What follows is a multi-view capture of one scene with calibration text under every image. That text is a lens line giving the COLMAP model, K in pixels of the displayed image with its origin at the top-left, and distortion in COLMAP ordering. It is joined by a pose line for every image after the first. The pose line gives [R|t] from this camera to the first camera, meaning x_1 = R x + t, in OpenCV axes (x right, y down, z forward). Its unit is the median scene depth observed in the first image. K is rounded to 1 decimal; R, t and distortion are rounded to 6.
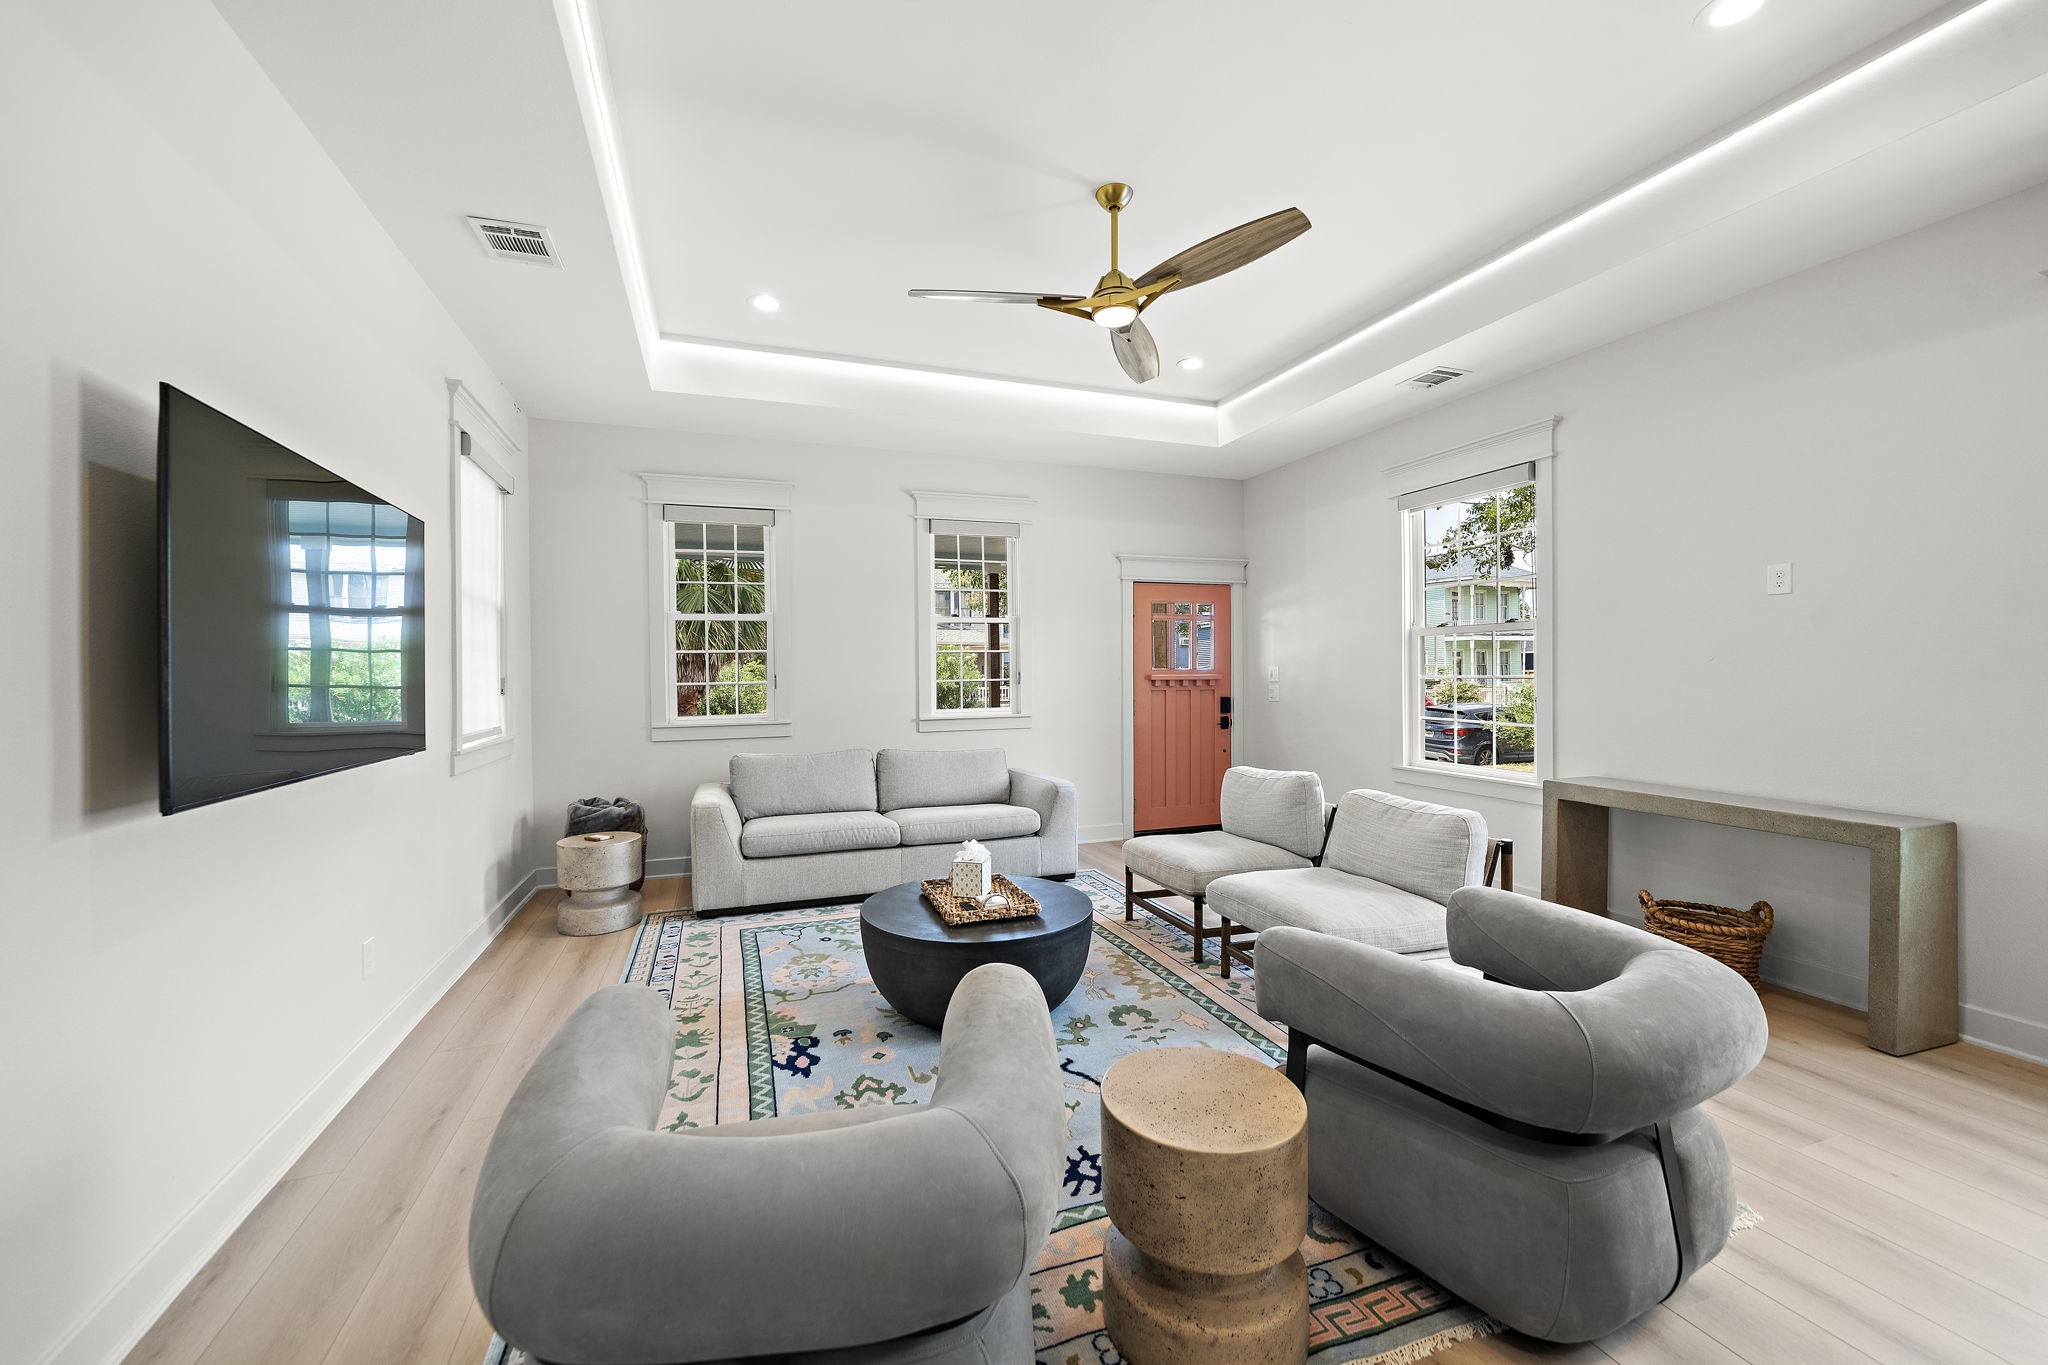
lens RADIAL K [[795.0, 0, 1008.5], [0, 795.0, 676.3], [0, 0, 1]] dist [-0.003525, -0.000431]
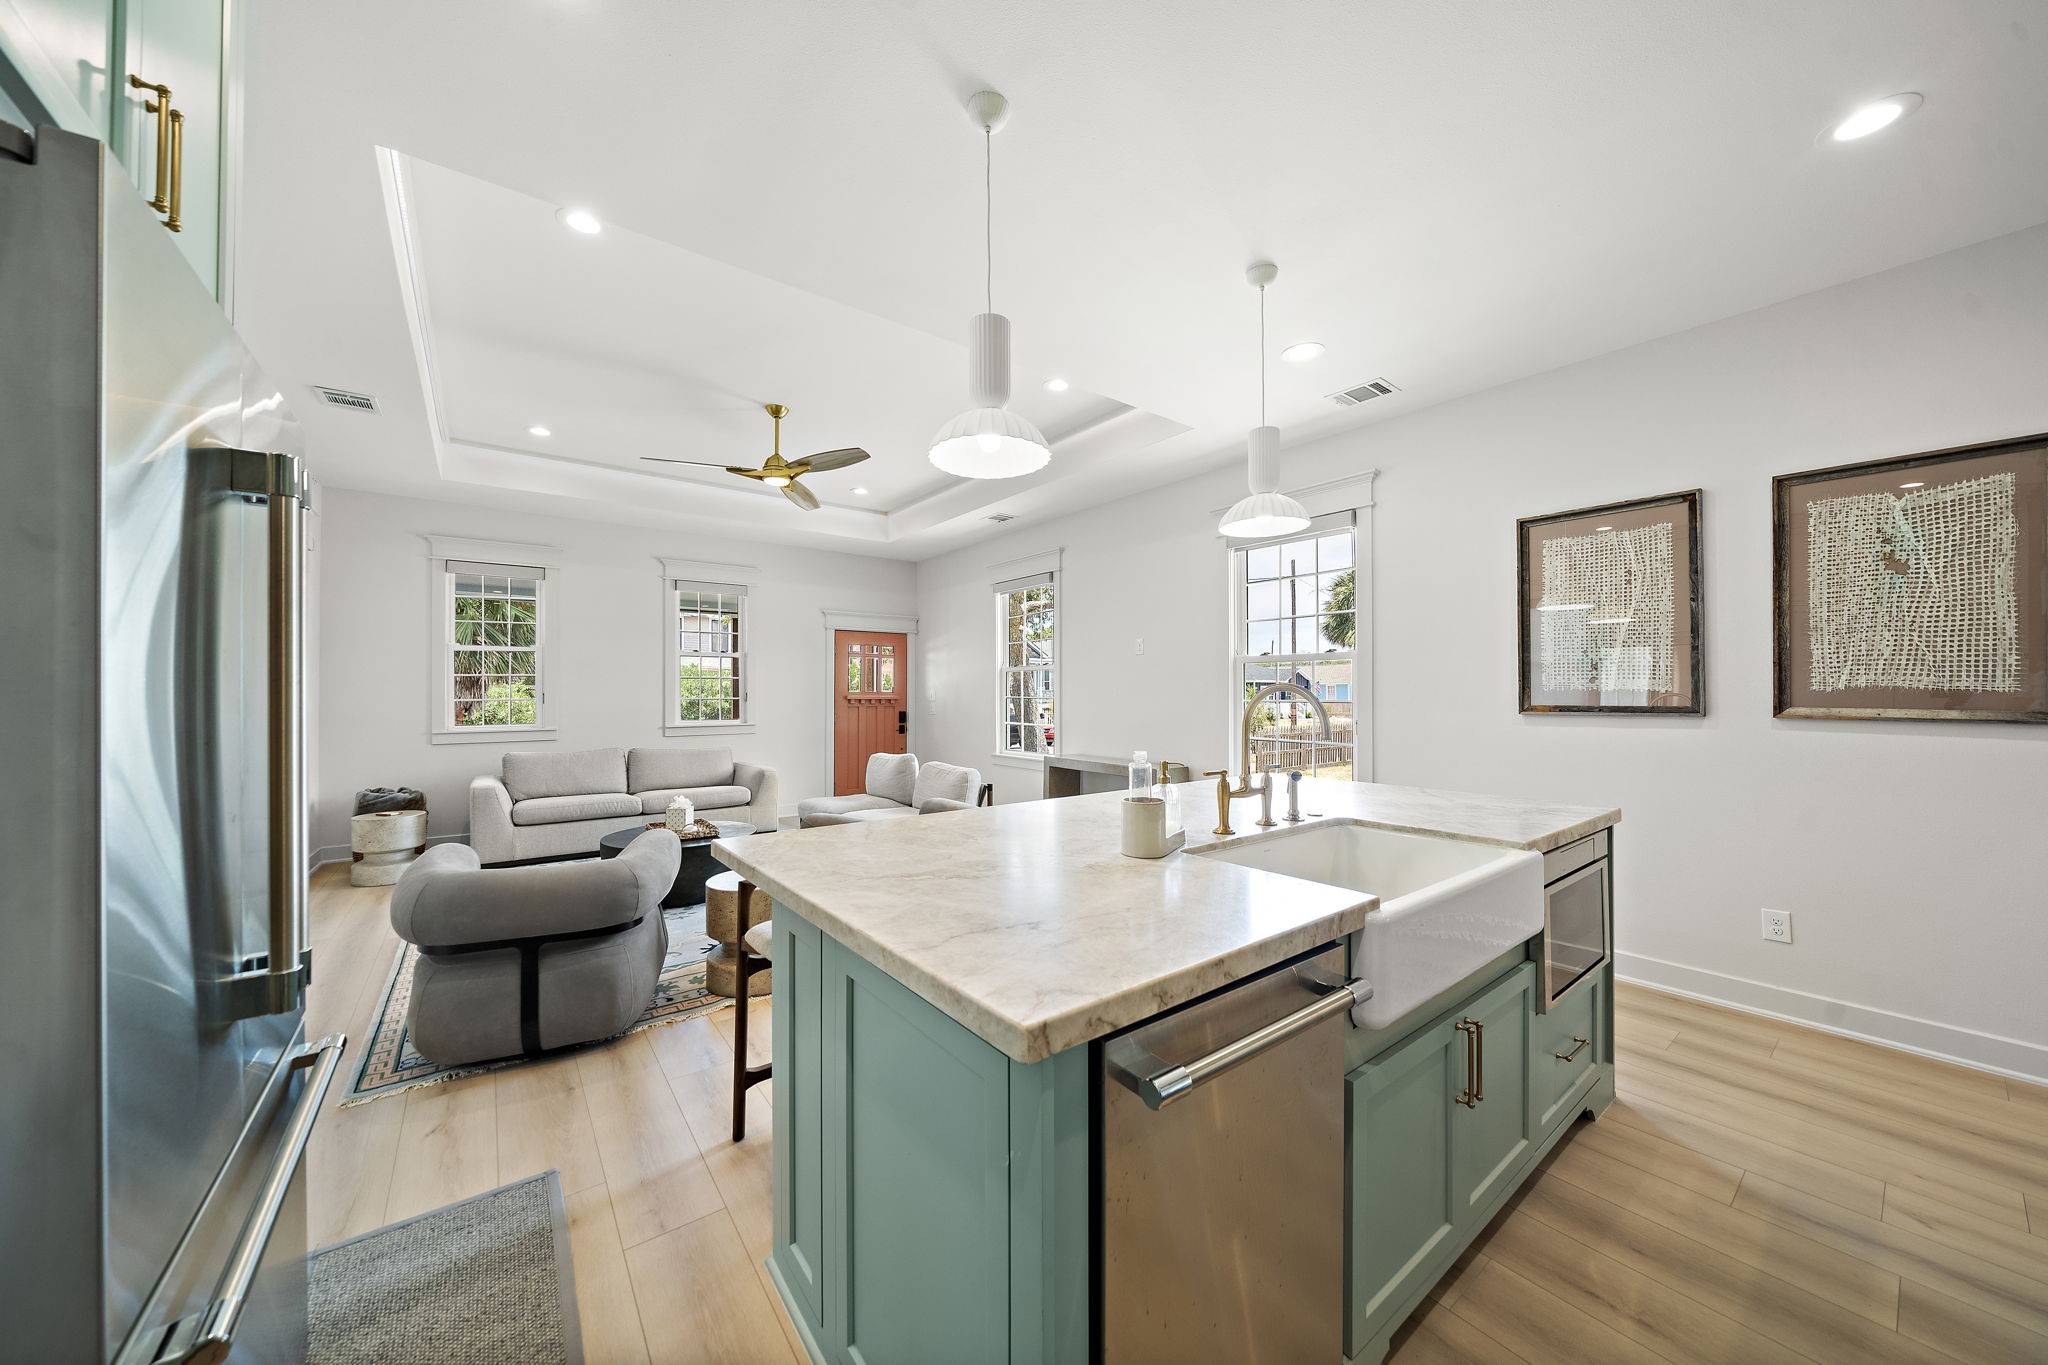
lens RADIAL K [[699.4, 0, 1009.4], [0, 699.4, 688.0], [0, 0, 1]] dist [-0.008151, -0.000111]
pose [[0.955271, 0.010525, 0.295544, 0.111803], [-0.005783, 0.999840, -0.016914, 0.005194], [-0.295675, 0.014448, 0.955179, -0.359989]]
